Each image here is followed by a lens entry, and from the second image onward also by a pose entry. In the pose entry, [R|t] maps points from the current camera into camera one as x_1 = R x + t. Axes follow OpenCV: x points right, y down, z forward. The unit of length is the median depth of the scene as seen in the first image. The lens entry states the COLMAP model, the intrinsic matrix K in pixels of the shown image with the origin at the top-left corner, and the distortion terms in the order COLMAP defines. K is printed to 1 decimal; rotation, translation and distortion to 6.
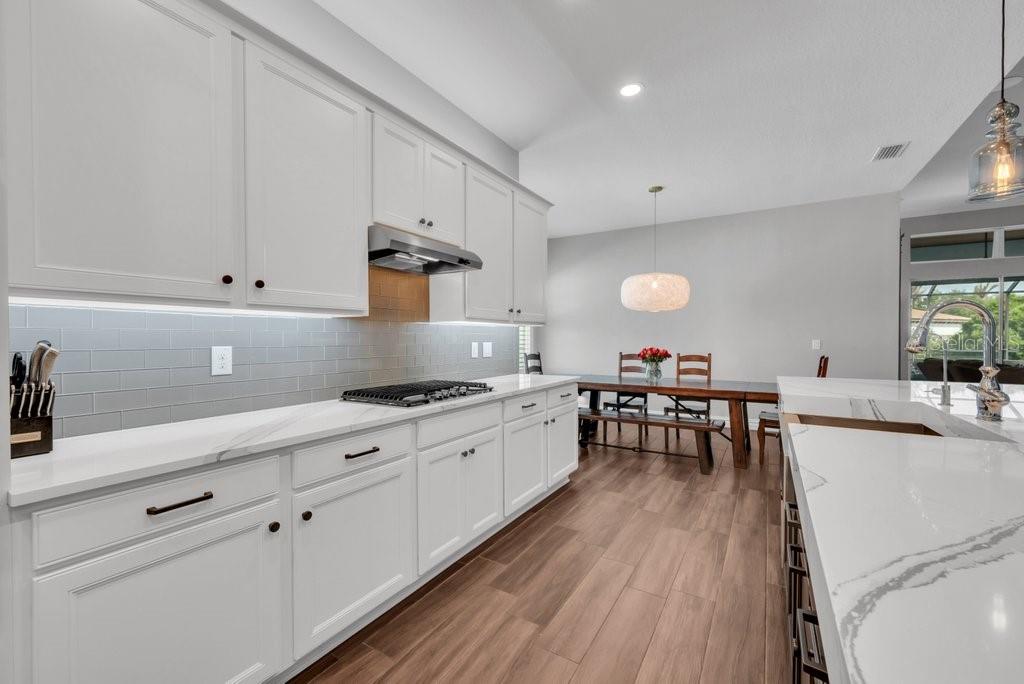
lens RADIAL K [[410.0, 0, 512.0], [0, 410.0, 342.0], [0, 0, 1]] dist [0.000008, -0.000021]
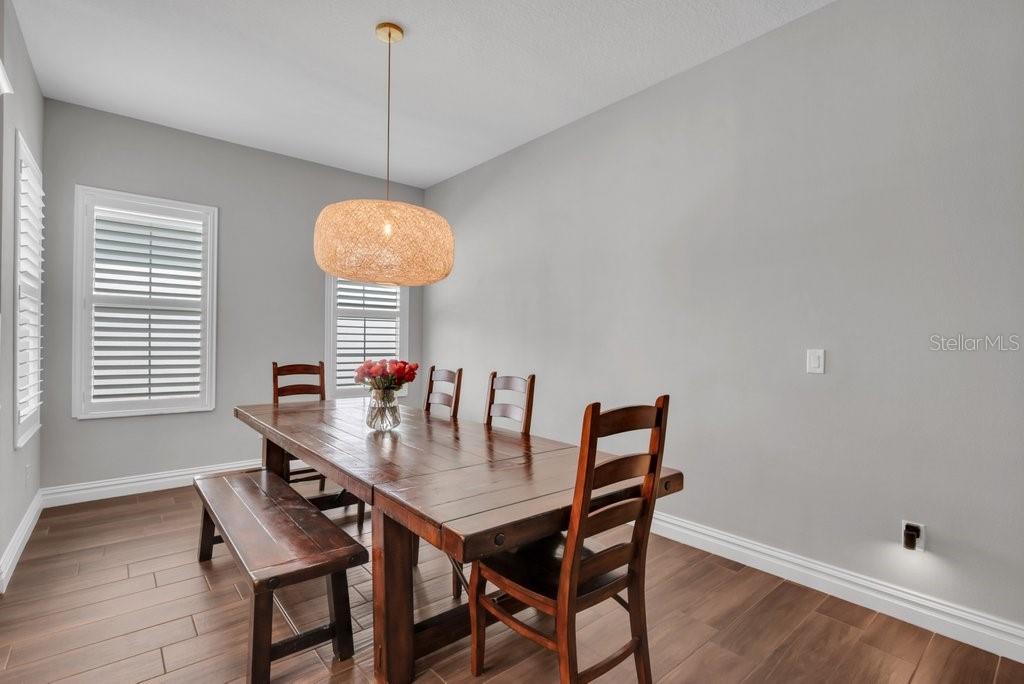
lens RADIAL K [[482.4, 0, 516.2], [0, 482.4, 341.8], [0, 0, 1]] dist [-0.001082, 0.000213]
pose [[0.953614, 0.010785, -0.300839, 1.184289], [-0.013699, 0.999877, -0.007579, -0.008083], [0.300720, 0.011348, 0.953645, 0.909894]]
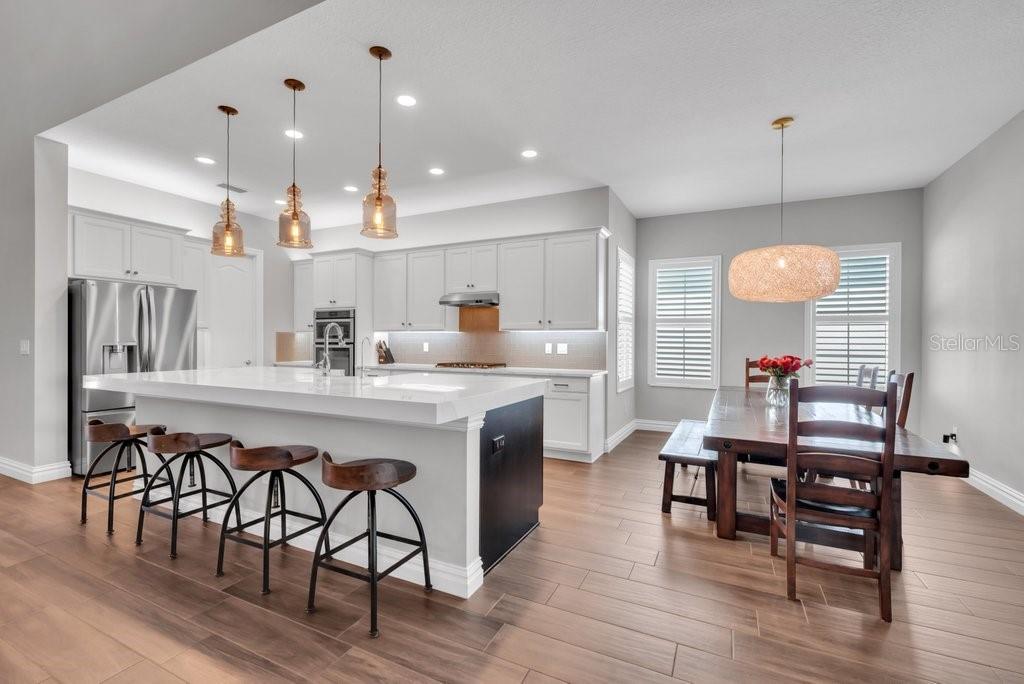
lens RADIAL K [[439.1, 0, 512.0], [0, 439.1, 342.0], [0, 0, 1]] dist [-0.000713, -0.000179]
pose [[0.109380, 0.005211, -0.993986, 1.831944], [-0.013587, 0.999901, 0.003747, -0.011490], [0.993907, 0.013096, 0.109440, 0.855011]]
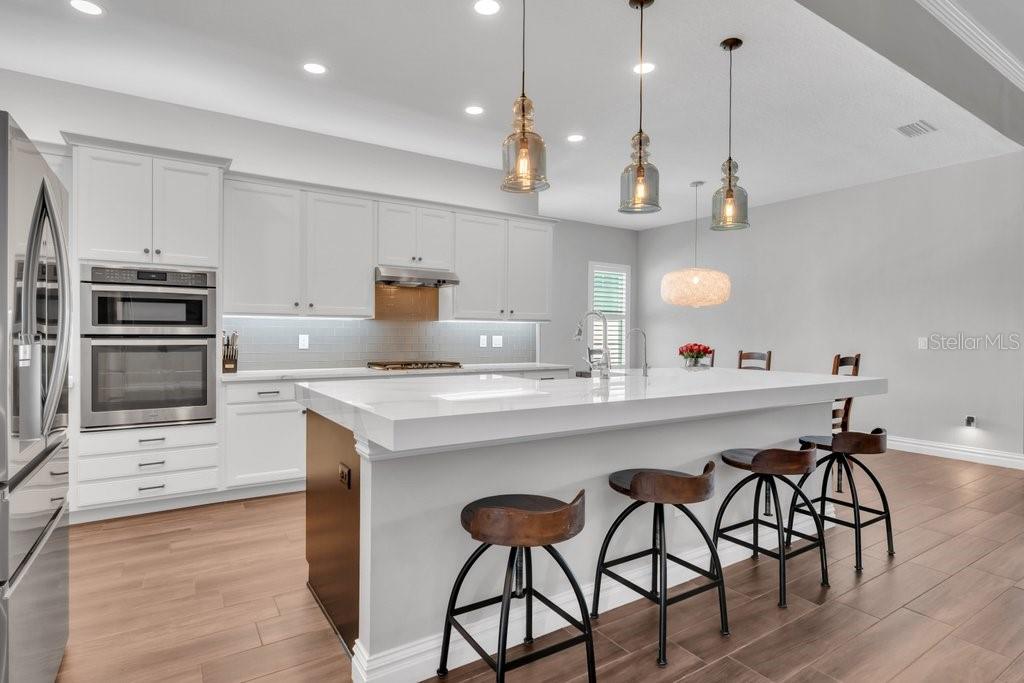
lens RADIAL K [[523.9, 0, 512.0], [0, 523.9, 341.5], [0, 0, 1]] dist [0.005512, 0.000987]
pose [[0.901750, 0.012594, -0.432075, 0.888355], [-0.011028, 0.999920, 0.006130, 0.010487], [0.432118, -0.000763, 0.901817, -0.590713]]
